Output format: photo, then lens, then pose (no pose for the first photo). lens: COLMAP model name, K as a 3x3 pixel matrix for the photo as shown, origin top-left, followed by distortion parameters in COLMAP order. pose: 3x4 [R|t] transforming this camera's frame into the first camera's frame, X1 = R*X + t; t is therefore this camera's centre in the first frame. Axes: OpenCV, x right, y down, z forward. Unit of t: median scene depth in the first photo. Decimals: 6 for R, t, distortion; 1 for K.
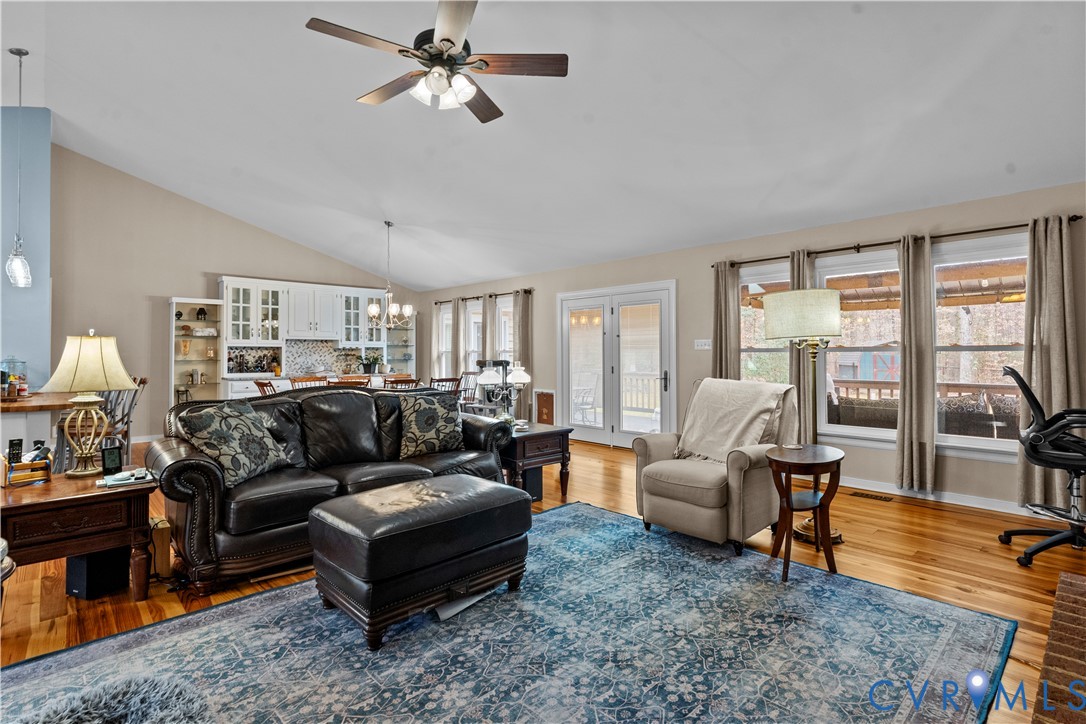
lens RADIAL K [[527.9, 0, 544.0], [0, 527.9, 344.2], [0, 0, 1]] dist [0.000071, -0.000439]
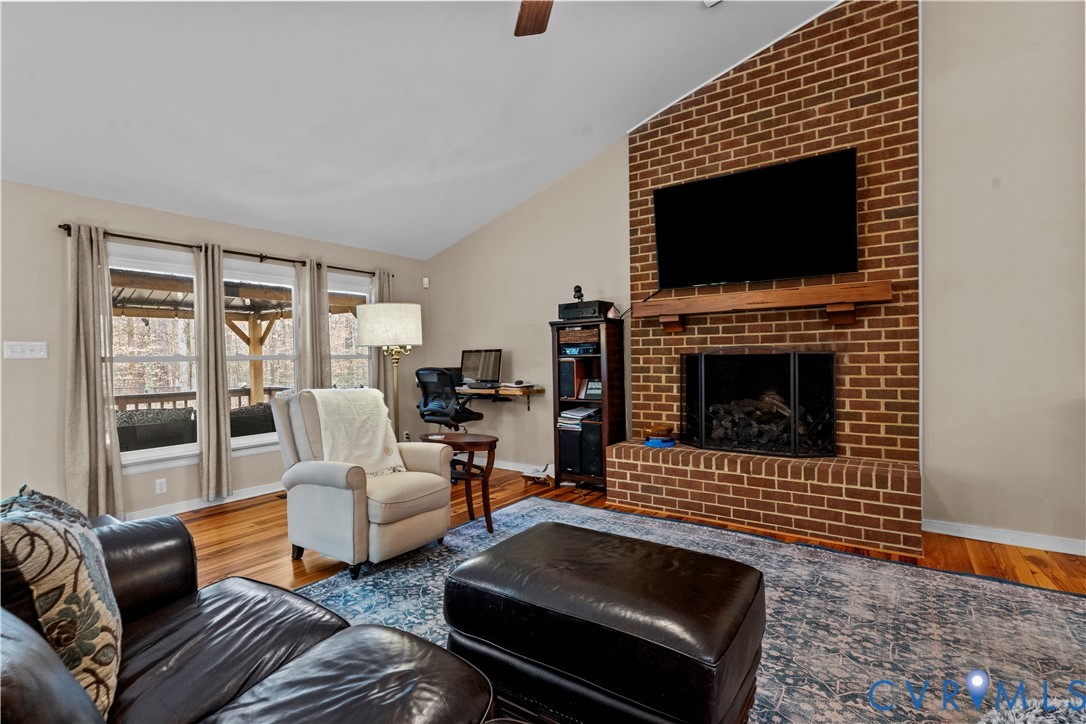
lens RADIAL K [[509.3, 0, 541.2], [0, 509.3, 365.3], [0, 0, 1]] dist [0.000328, -0.000078]
pose [[-0.196141, -0.008793, 0.980536, -0.574590], [-0.000372, 0.999960, 0.008892, 0.018576], [-0.980576, 0.001379, -0.196136, 0.817627]]
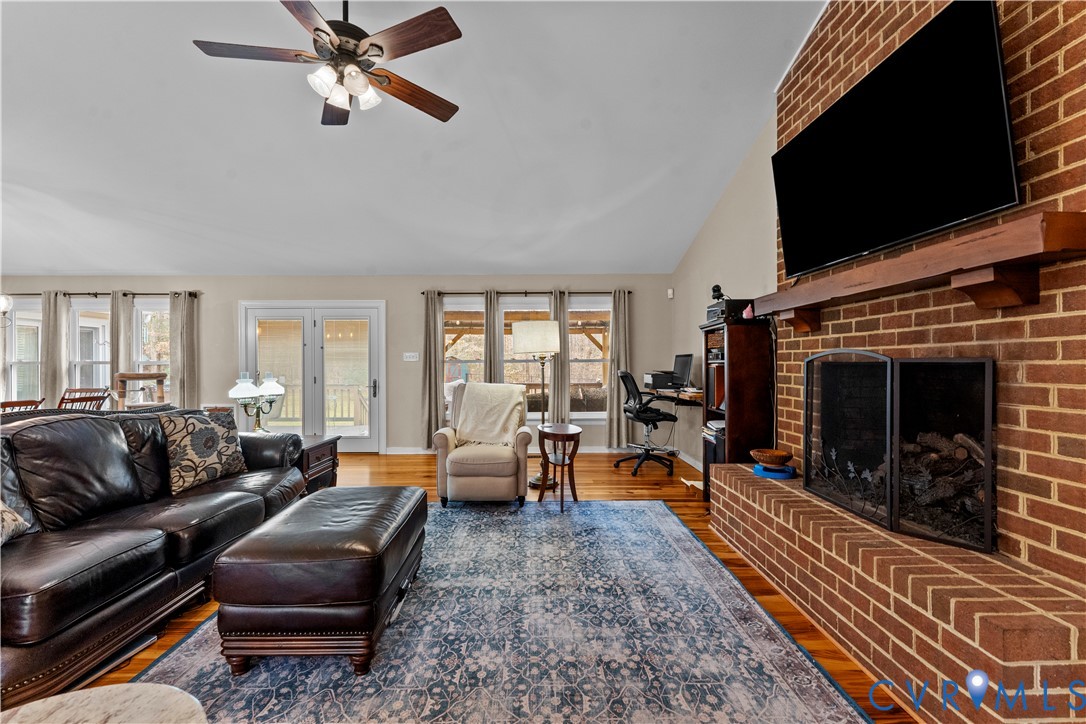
lens RADIAL K [[452.4, 0, 536.2], [0, 452.4, 365.3], [0, 0, 1]] dist [0.000454, -0.000409]
pose [[0.680225, -0.002291, 0.733000, -0.397998], [-0.010149, 0.999870, 0.012543, 0.006759], [-0.732933, -0.015971, 0.680113, 0.128506]]
